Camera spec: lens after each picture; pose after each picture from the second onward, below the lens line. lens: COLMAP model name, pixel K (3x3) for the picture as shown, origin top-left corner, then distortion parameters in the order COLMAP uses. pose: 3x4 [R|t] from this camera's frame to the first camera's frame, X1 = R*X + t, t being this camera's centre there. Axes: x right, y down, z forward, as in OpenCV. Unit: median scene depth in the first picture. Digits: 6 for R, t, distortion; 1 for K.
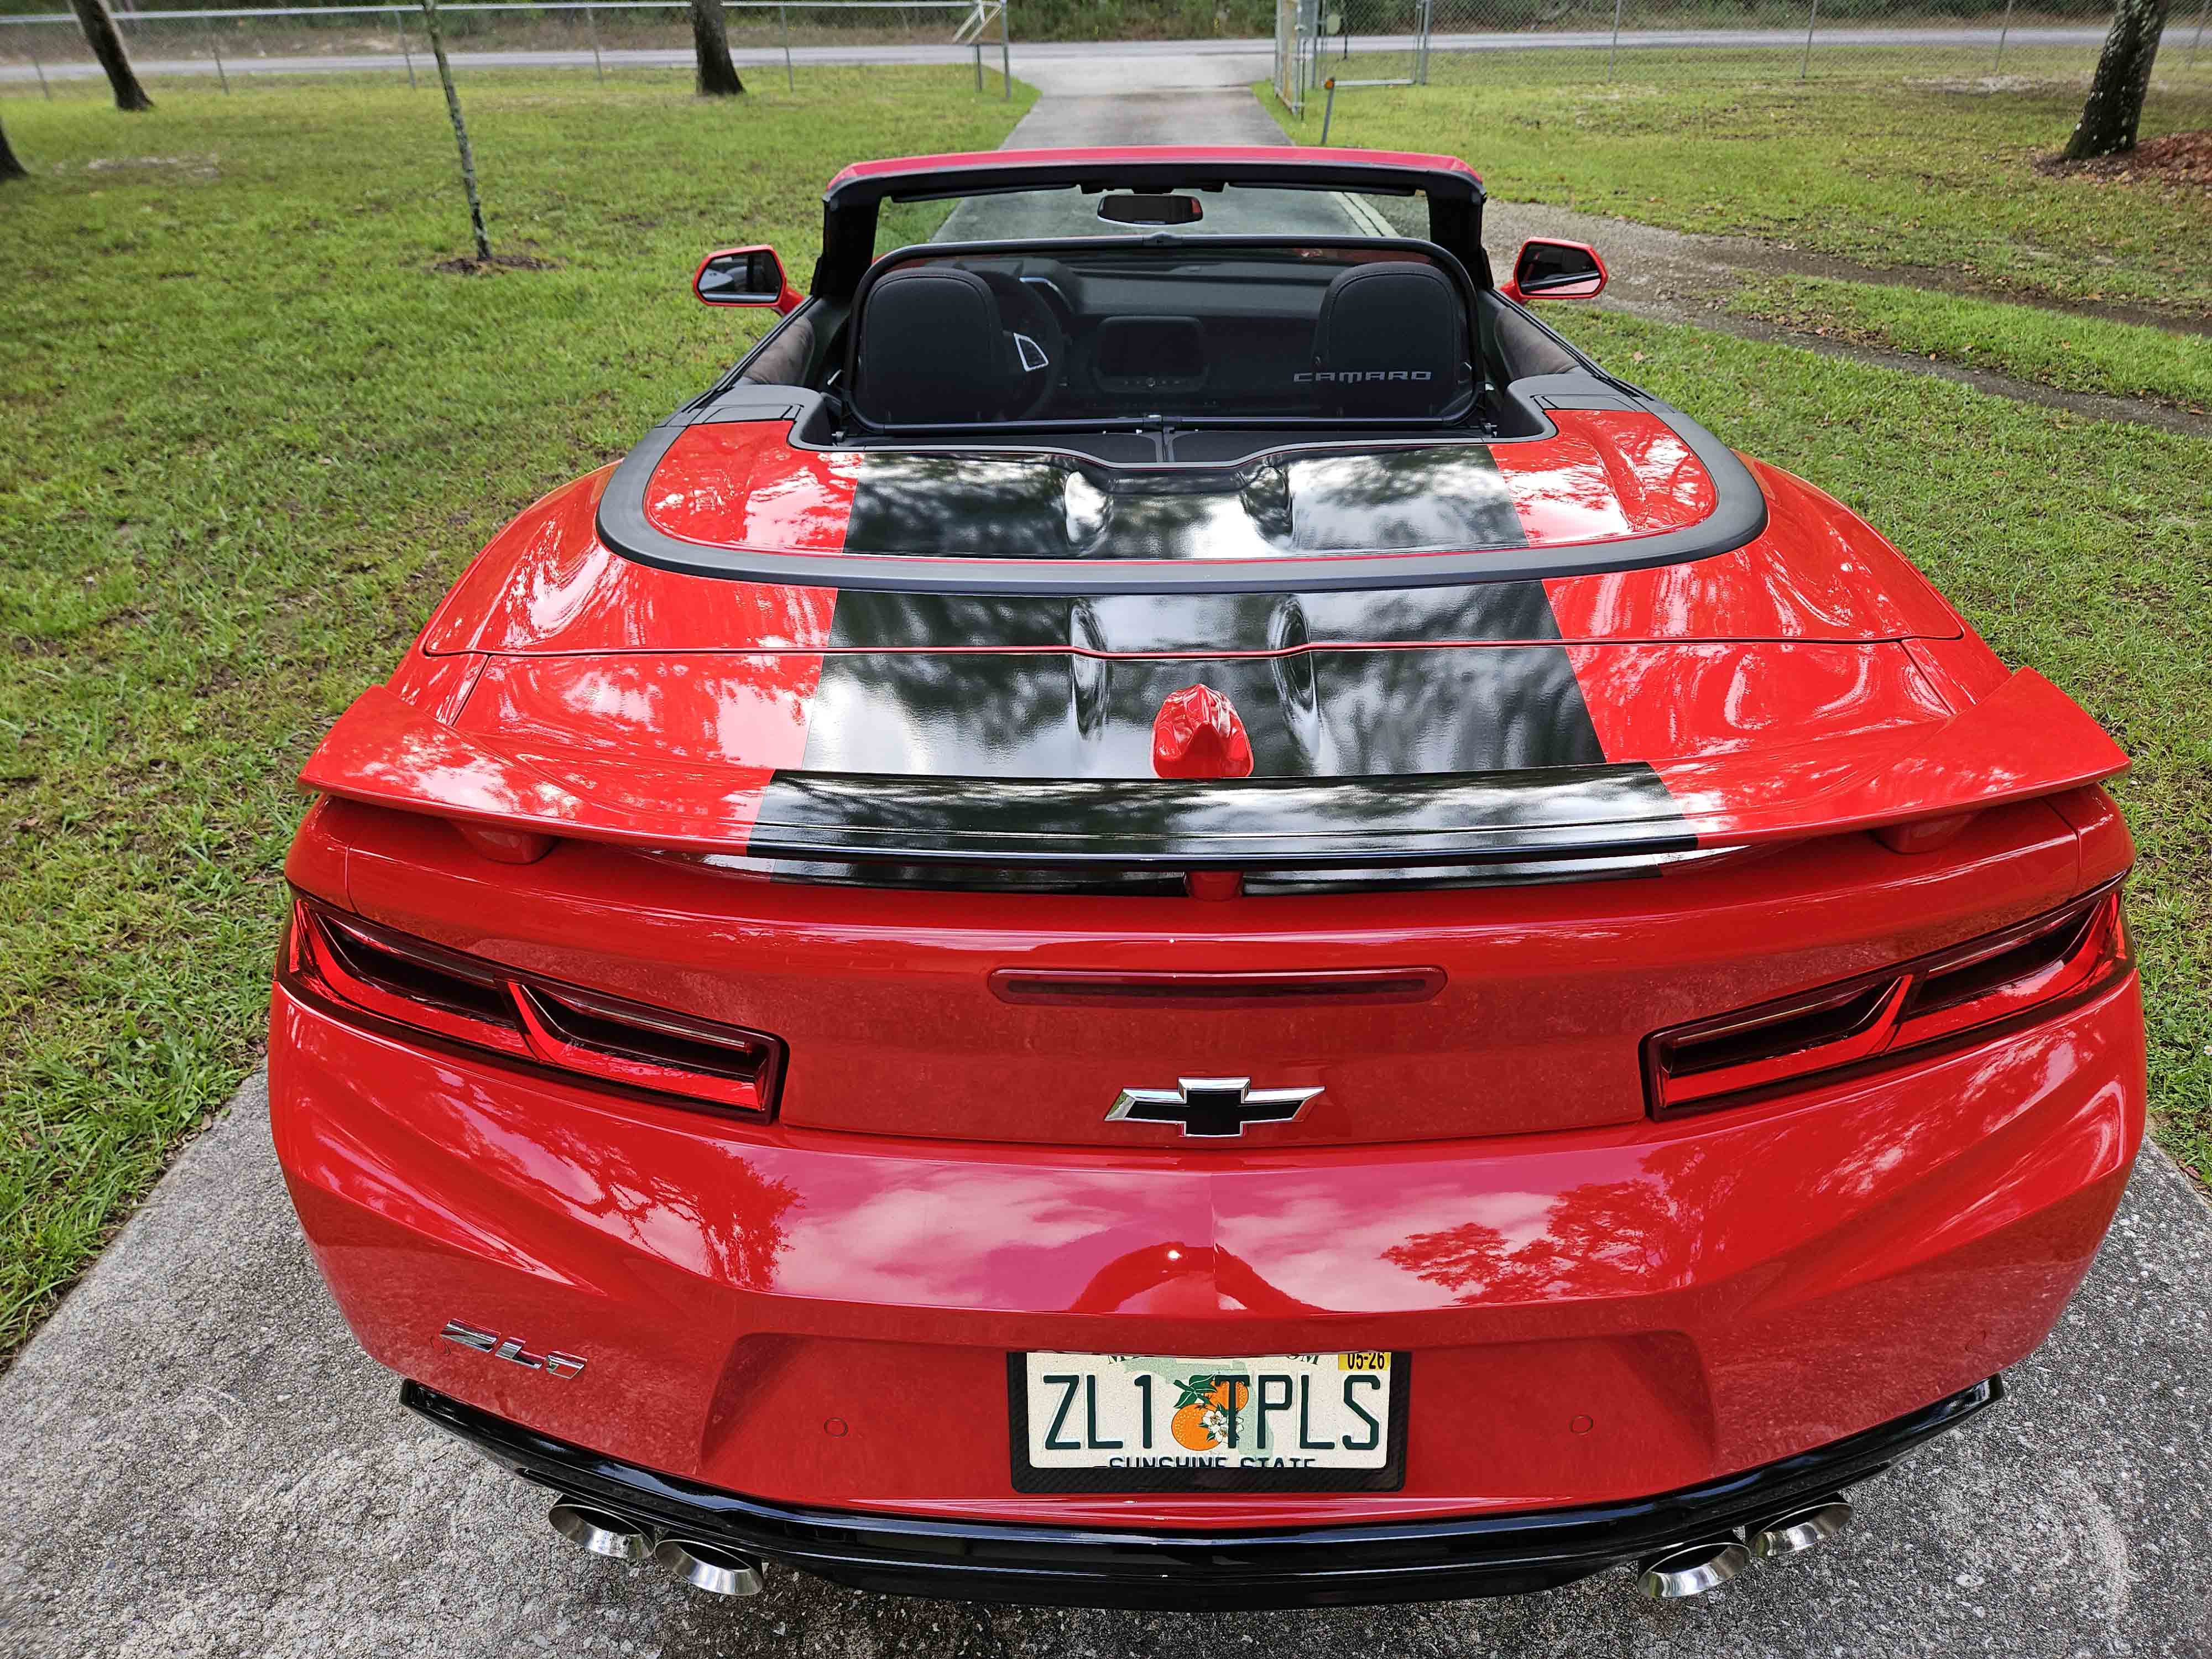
lens RADIAL K [[1503.6, 0, 1159.8], [0, 1503.6, 838.6], [0, 0, 1]] dist [0.066784, -0.057200]
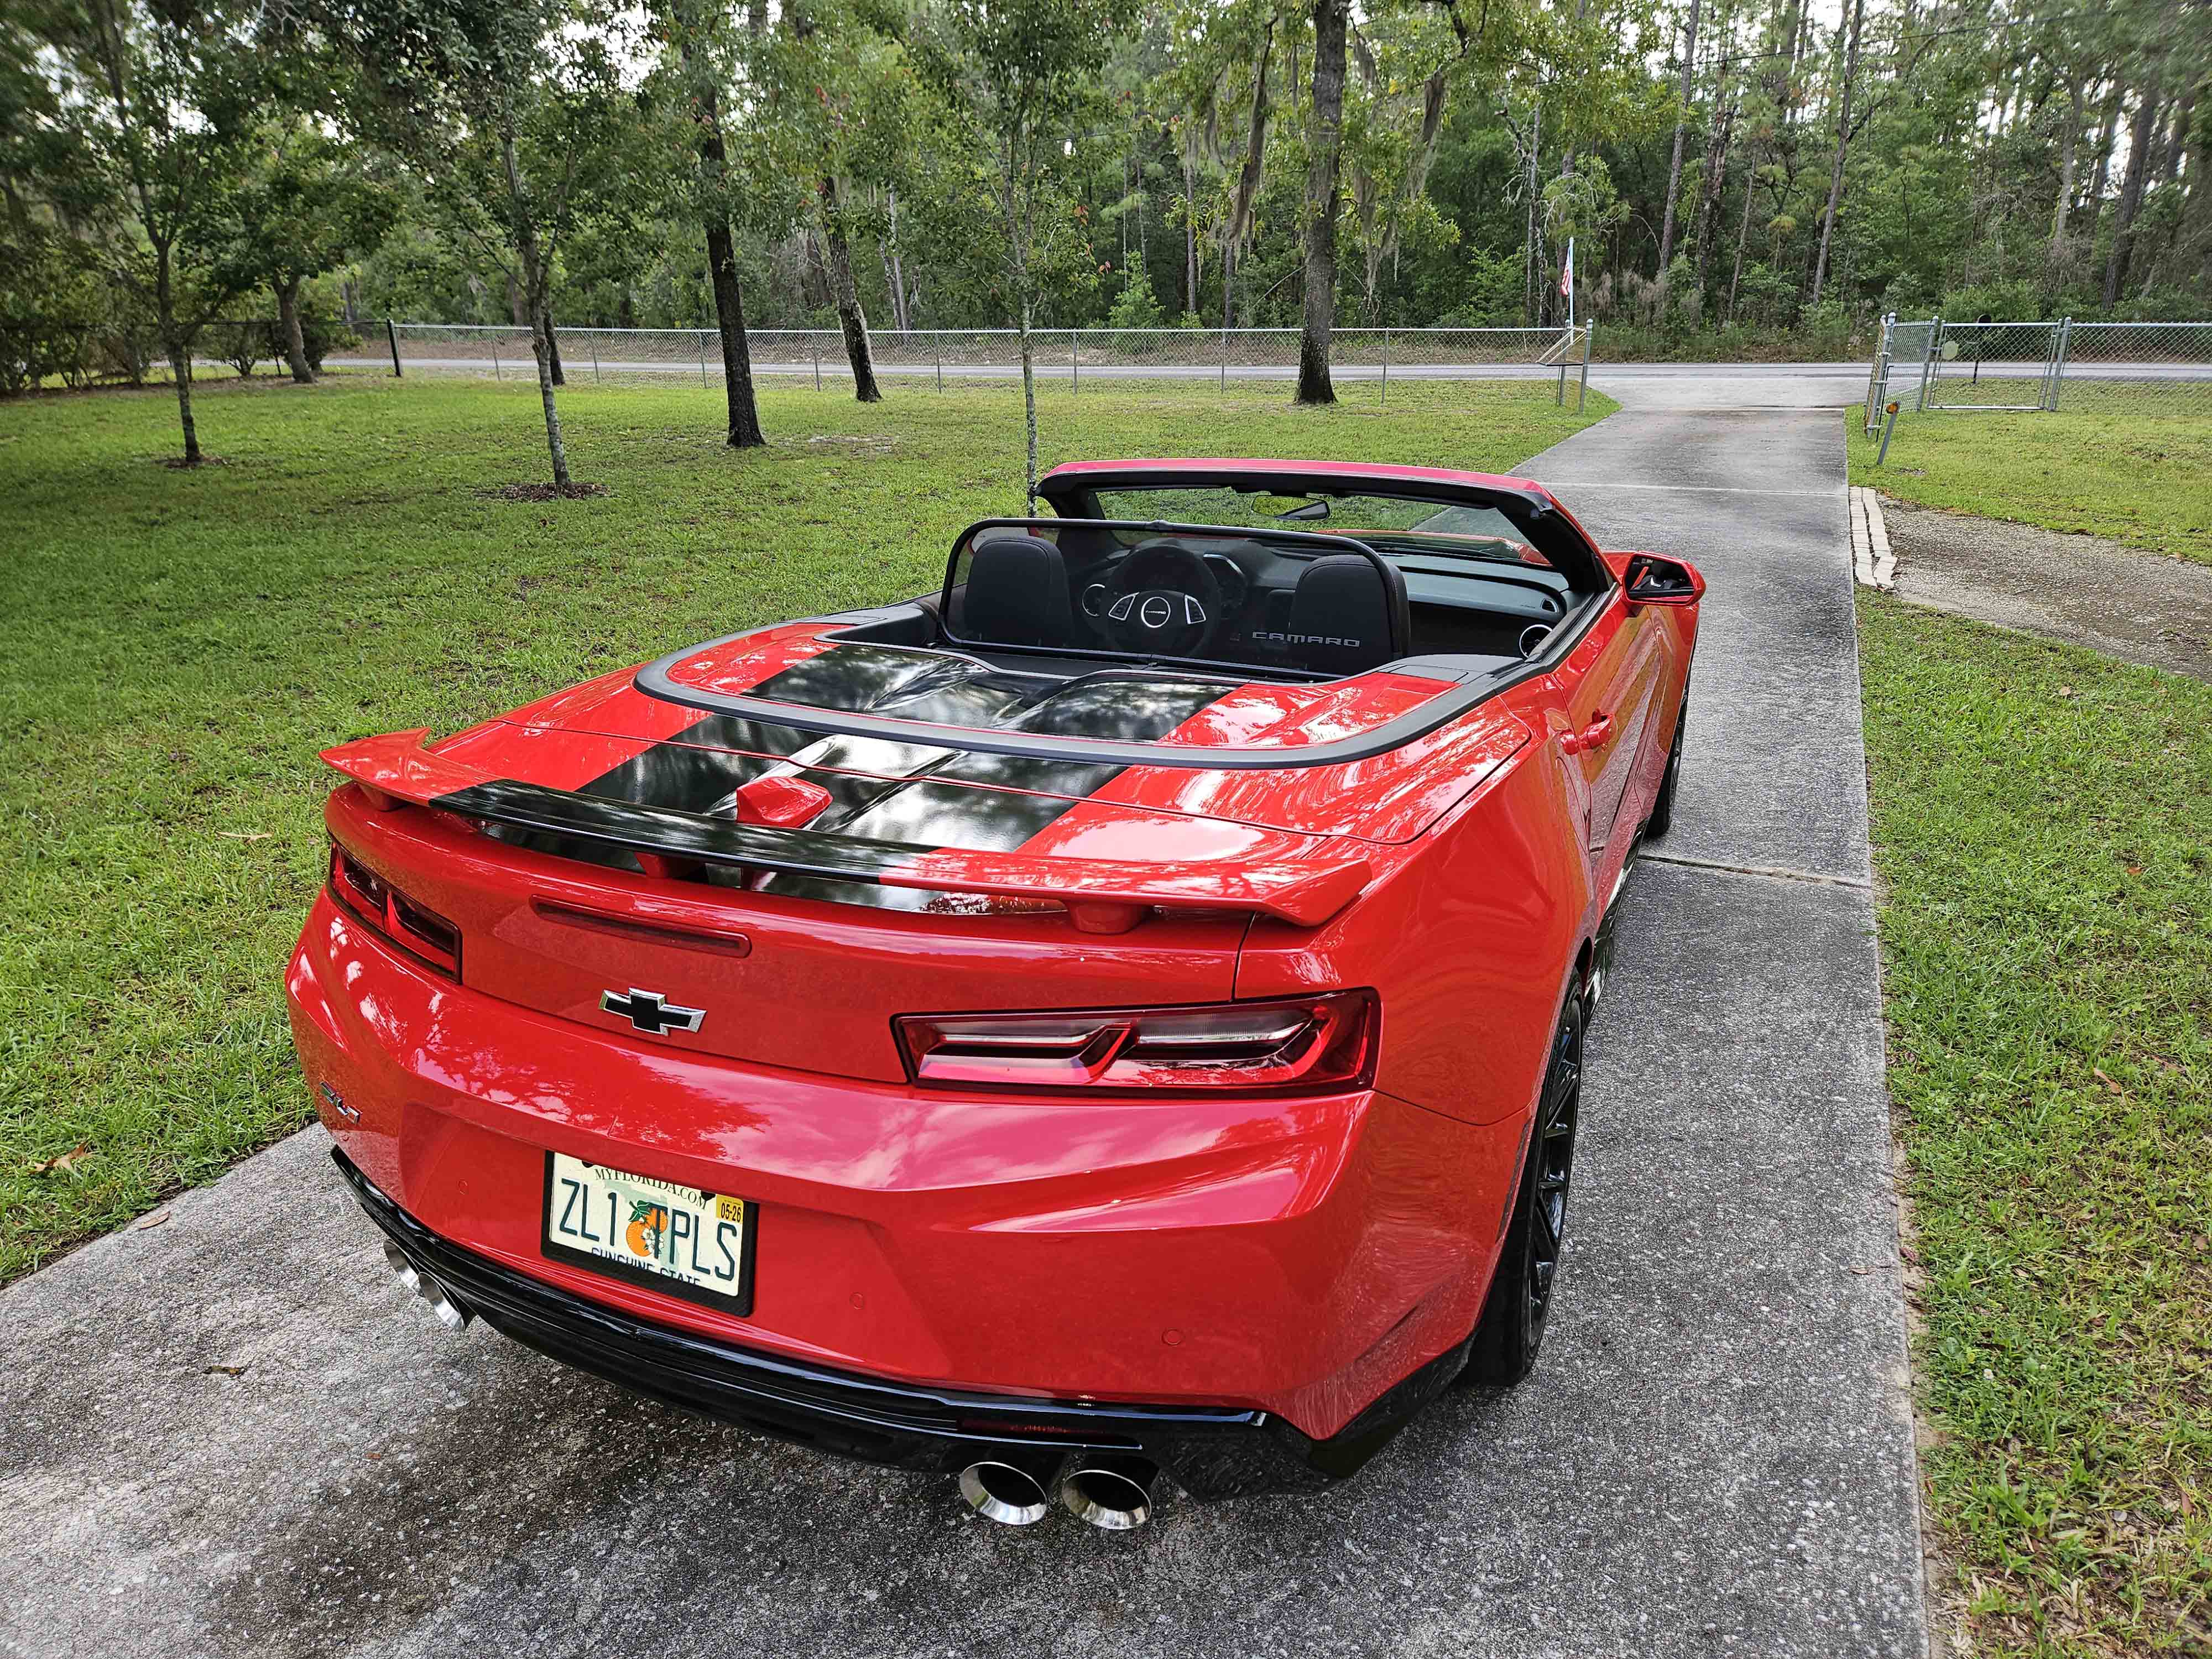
lens RADIAL K [[1503.6, 0, 1110.0], [0, 1503.6, 838.4], [0, 0, 1]] dist [0.066784, -0.057200]
pose [[0.914351, 0.142051, -0.379188, 0.515559], [-0.205595, 0.969623, -0.132520, 0.053733], [0.348845, 0.199128, 0.915781, -0.166371]]
